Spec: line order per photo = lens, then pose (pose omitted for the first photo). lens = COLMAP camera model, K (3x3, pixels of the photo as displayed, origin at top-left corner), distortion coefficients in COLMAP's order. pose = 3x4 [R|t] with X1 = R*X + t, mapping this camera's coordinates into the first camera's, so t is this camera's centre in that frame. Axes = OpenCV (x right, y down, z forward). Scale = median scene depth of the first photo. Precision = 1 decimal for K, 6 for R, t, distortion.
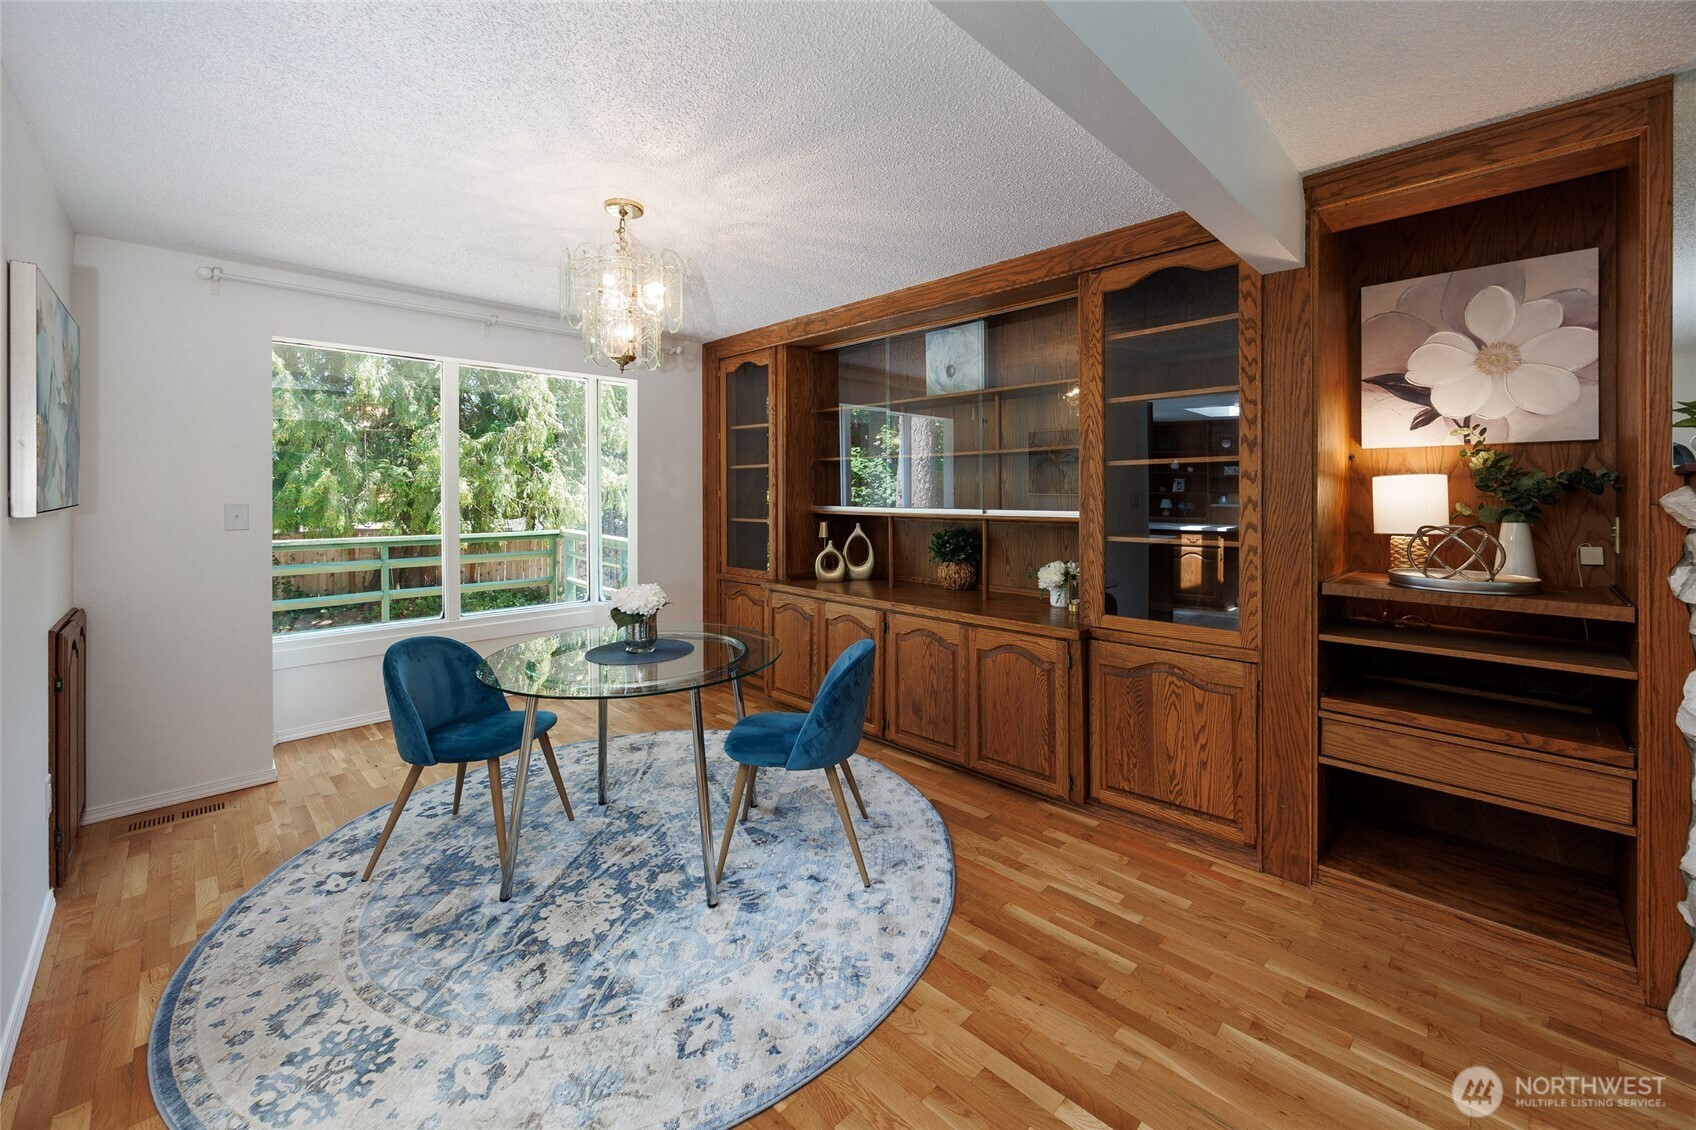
lens RADIAL K [[673.9, 0, 851.8], [0, 673.9, 492.2], [0, 0, 1]] dist [-0.002403, -0.000342]
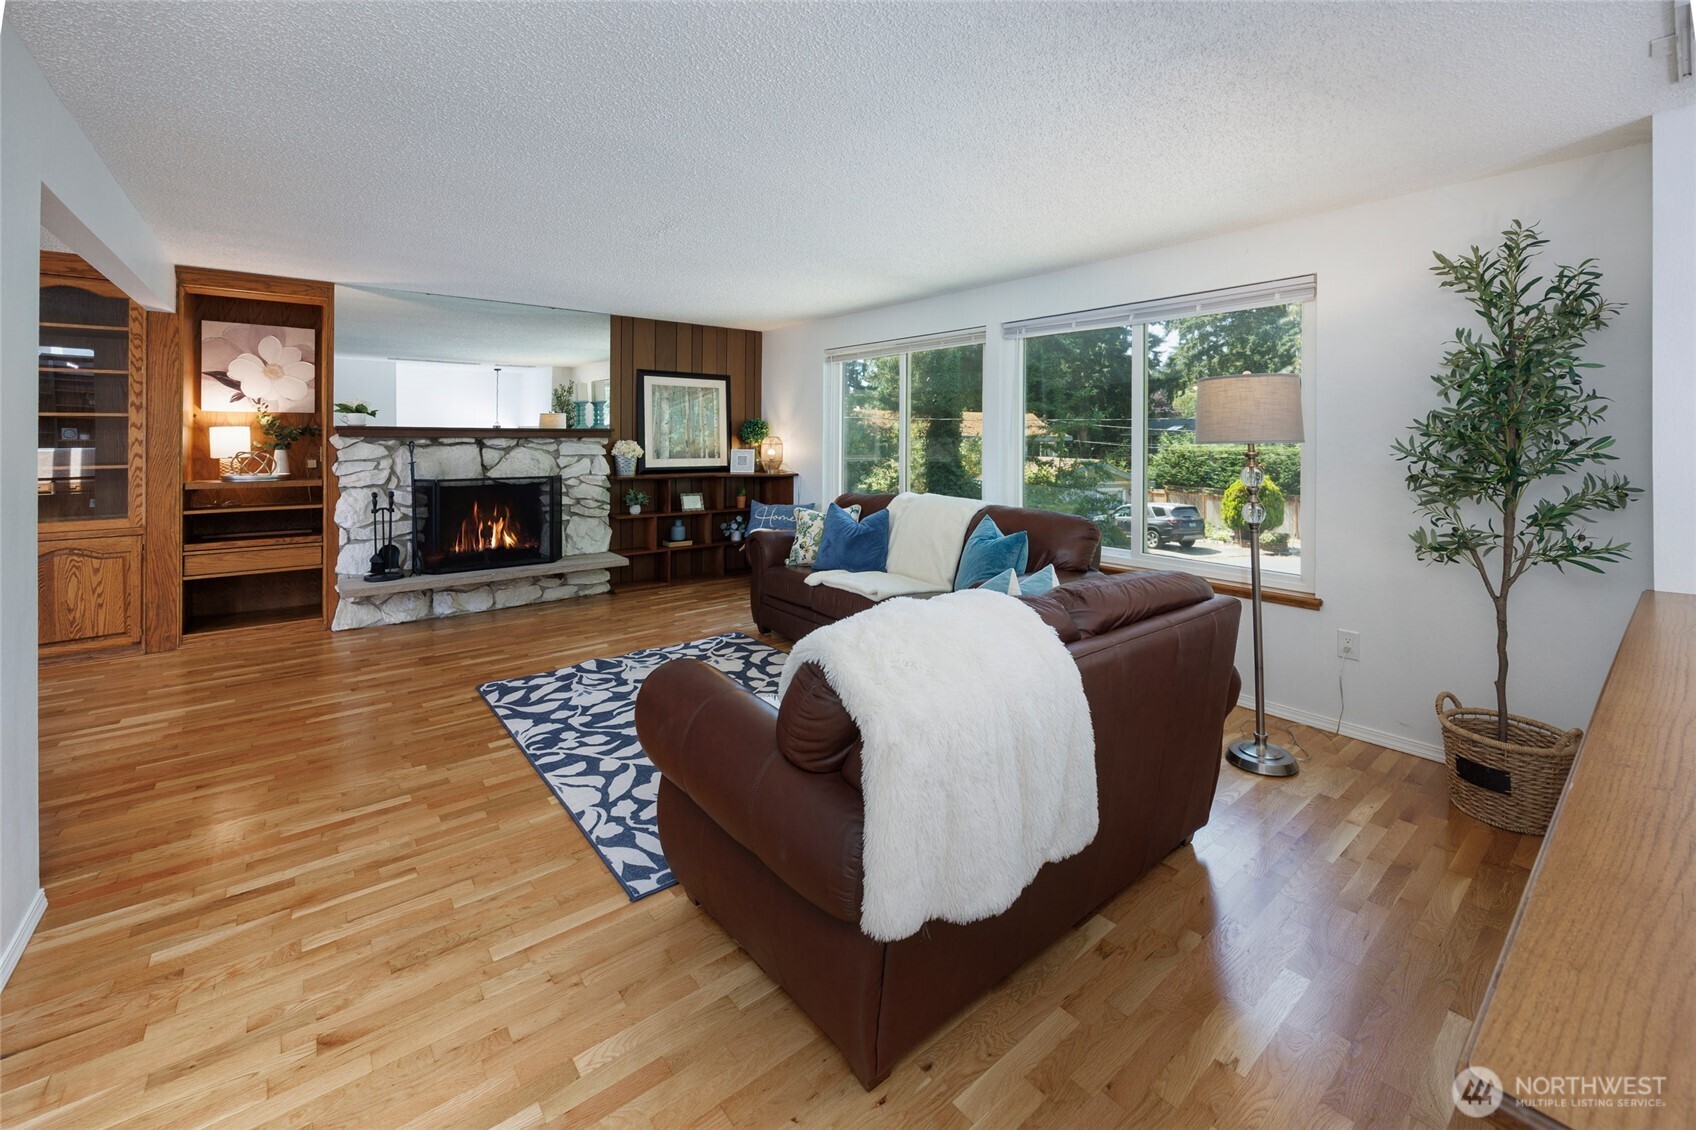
lens RADIAL K [[701.0, 0, 850.7], [0, 701.0, 435.1], [0, 0, 1]] dist [-0.000657, -0.000048]
pose [[0.117181, 0.003619, 0.993104, -1.017735], [-0.001156, 0.999993, -0.003507, 0.003679], [-0.993110, -0.000737, 0.117184, -1.064893]]
